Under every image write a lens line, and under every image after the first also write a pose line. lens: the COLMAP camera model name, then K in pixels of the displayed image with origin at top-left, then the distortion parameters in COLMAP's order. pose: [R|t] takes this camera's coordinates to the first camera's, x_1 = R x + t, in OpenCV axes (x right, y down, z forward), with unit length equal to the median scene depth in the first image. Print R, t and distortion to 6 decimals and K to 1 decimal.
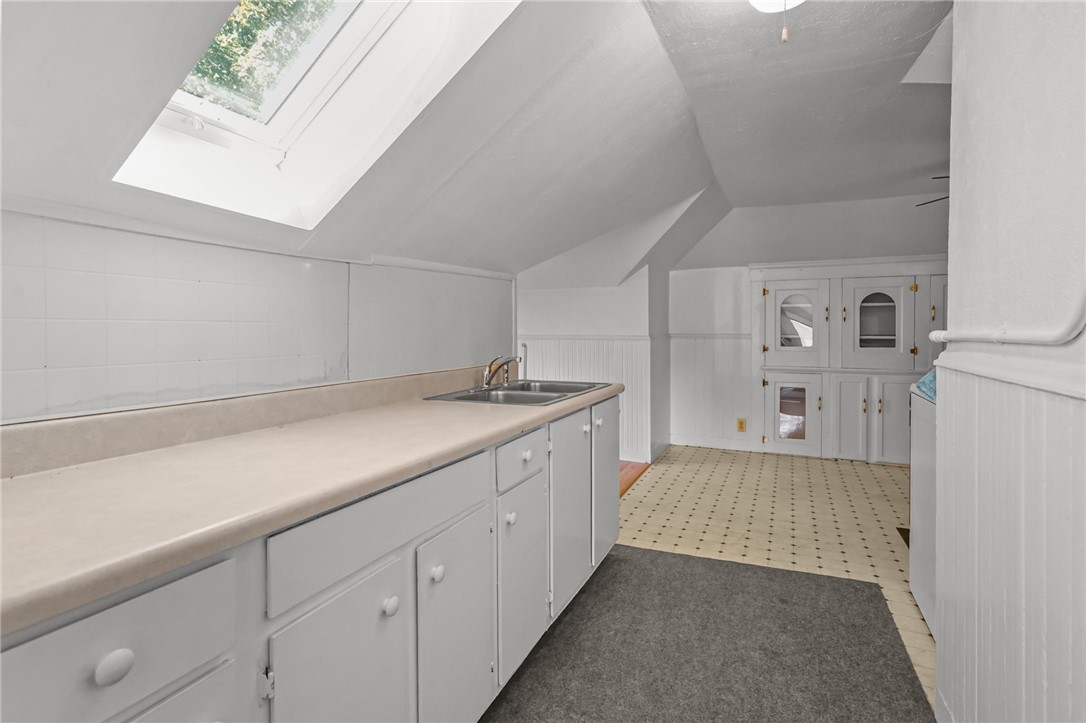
lens RADIAL K [[532.3, 0, 536.5], [0, 532.3, 322.3], [0, 0, 1]] dist [-0.015859, 0.011366]
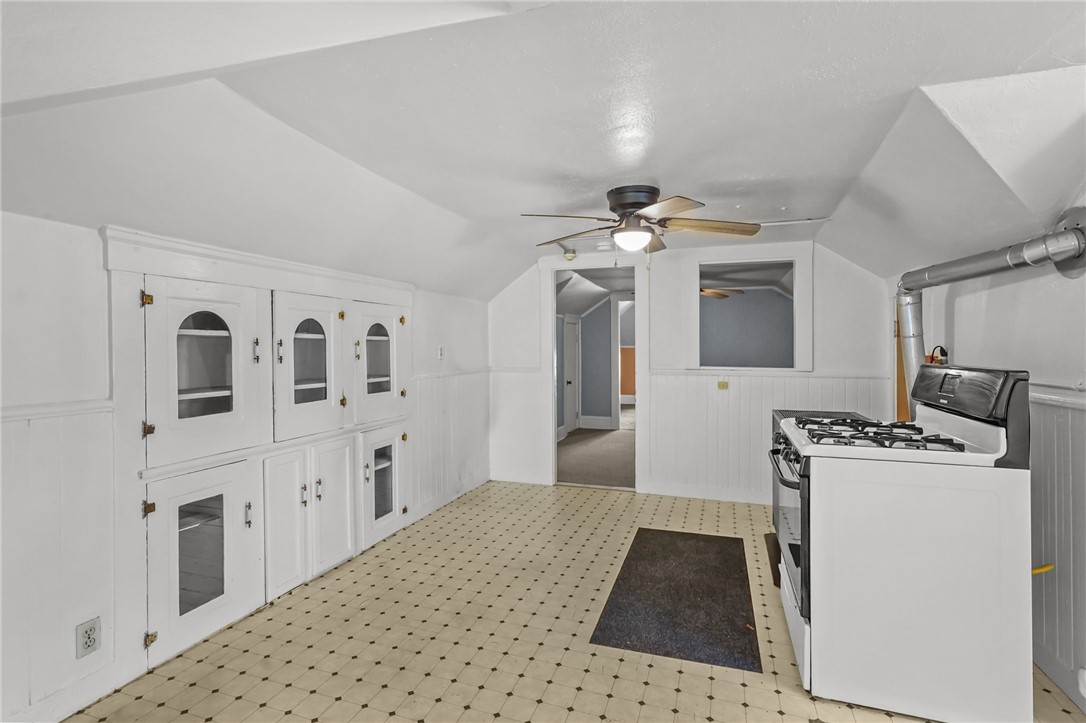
lens RADIAL K [[514.6, 0, 547.7], [0, 514.6, 349.5], [0, 0, 1]] dist [-0.000700, 0.009315]
pose [[-0.105711, 0.003003, 0.994392, -0.026344], [-0.003957, 0.999986, -0.003440, -0.016510], [-0.994389, -0.004298, -0.105698, 0.769981]]
